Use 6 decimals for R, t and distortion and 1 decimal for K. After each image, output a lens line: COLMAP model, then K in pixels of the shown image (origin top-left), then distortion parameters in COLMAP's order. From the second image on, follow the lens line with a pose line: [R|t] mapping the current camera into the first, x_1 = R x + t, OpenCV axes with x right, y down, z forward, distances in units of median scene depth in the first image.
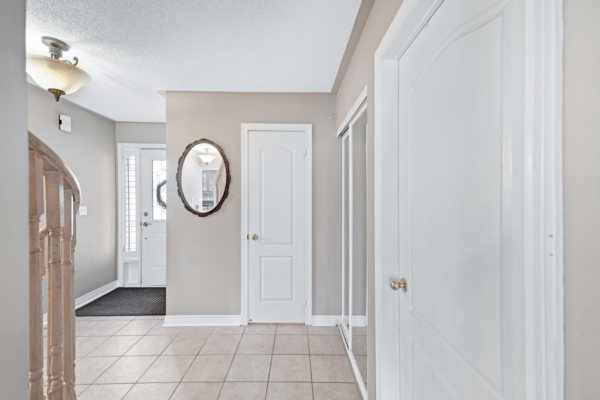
lens RADIAL K [[252.1, 0, 300.0], [0, 252.1, 200.0], [0, 0, 1]] dist [0.020359, 0.000018]
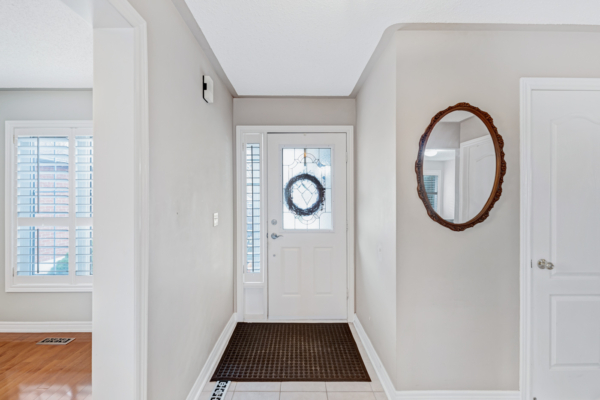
lens RADIAL K [[258.1, 0, 300.0], [0, 258.1, 200.0], [0, 0, 1]] dist [0.013555, -0.000041]
pose [[0.999981, -0.006072, 0.000759, -0.698516], [0.006073, 0.999981, -0.001393, -0.008937], [-0.000750, 0.001398, 0.999999, 0.336071]]
